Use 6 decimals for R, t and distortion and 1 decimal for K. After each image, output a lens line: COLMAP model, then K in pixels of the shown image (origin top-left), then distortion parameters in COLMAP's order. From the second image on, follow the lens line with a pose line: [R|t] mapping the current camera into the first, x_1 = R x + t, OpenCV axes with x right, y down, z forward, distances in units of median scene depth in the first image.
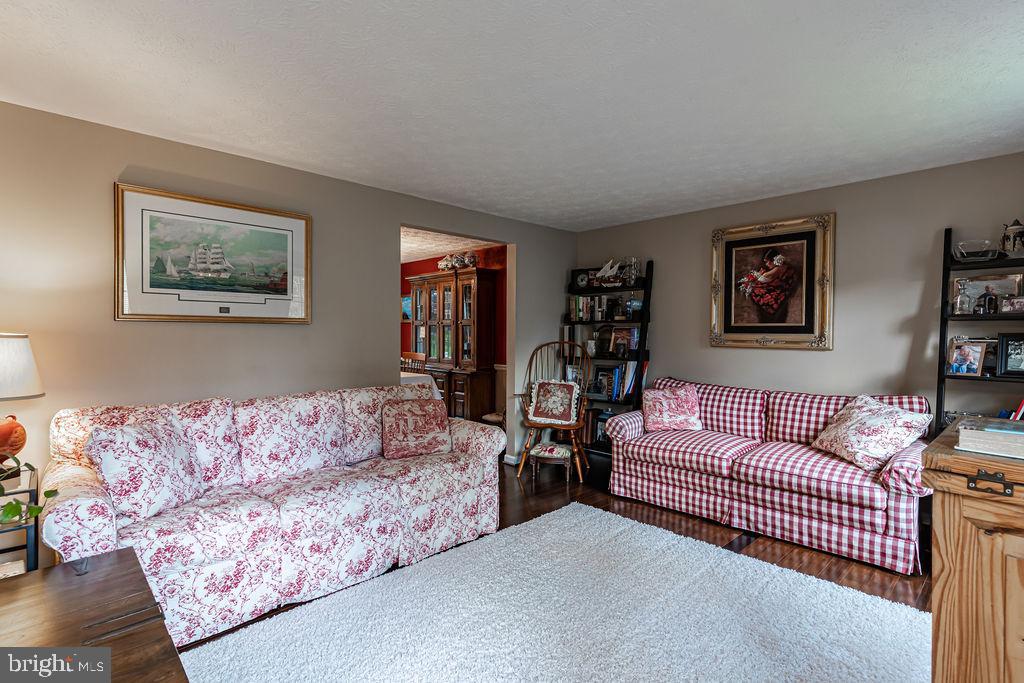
lens RADIAL K [[490.2, 0, 512.1], [0, 490.2, 338.8], [0, 0, 1]] dist [0.004079, -0.000423]
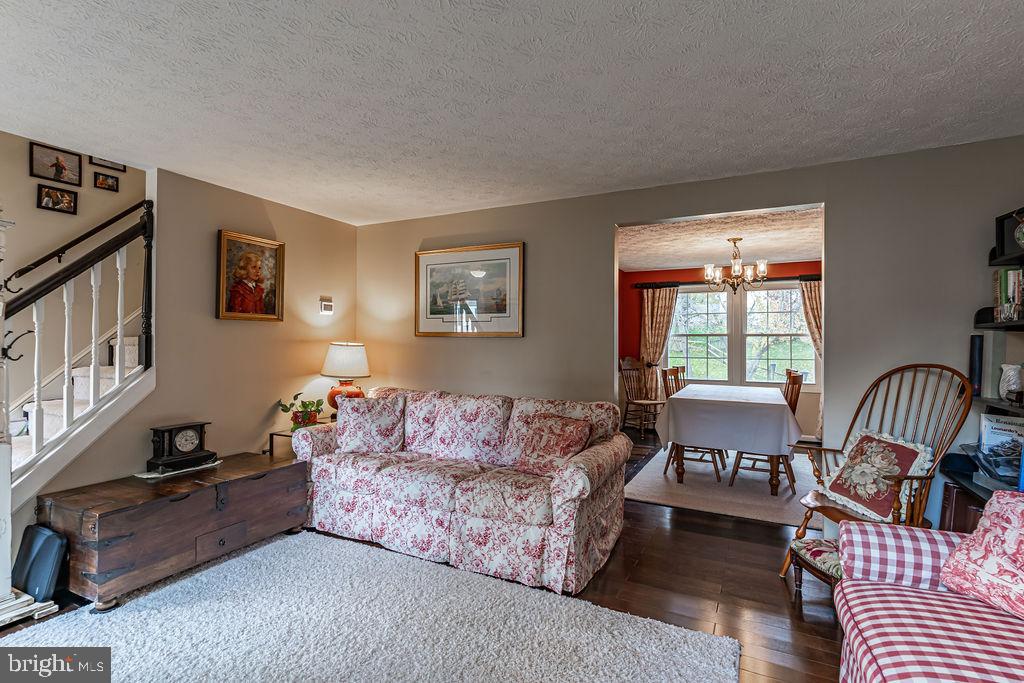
lens RADIAL K [[490.2, 0, 512.1], [0, 490.2, 338.8], [0, 0, 1]] dist [0.004079, -0.000423]
pose [[0.325923, -0.010848, -0.945334, 0.758143], [-0.019543, 0.999643, -0.018209, -0.006039], [0.945194, 0.024409, 0.325594, 0.710950]]
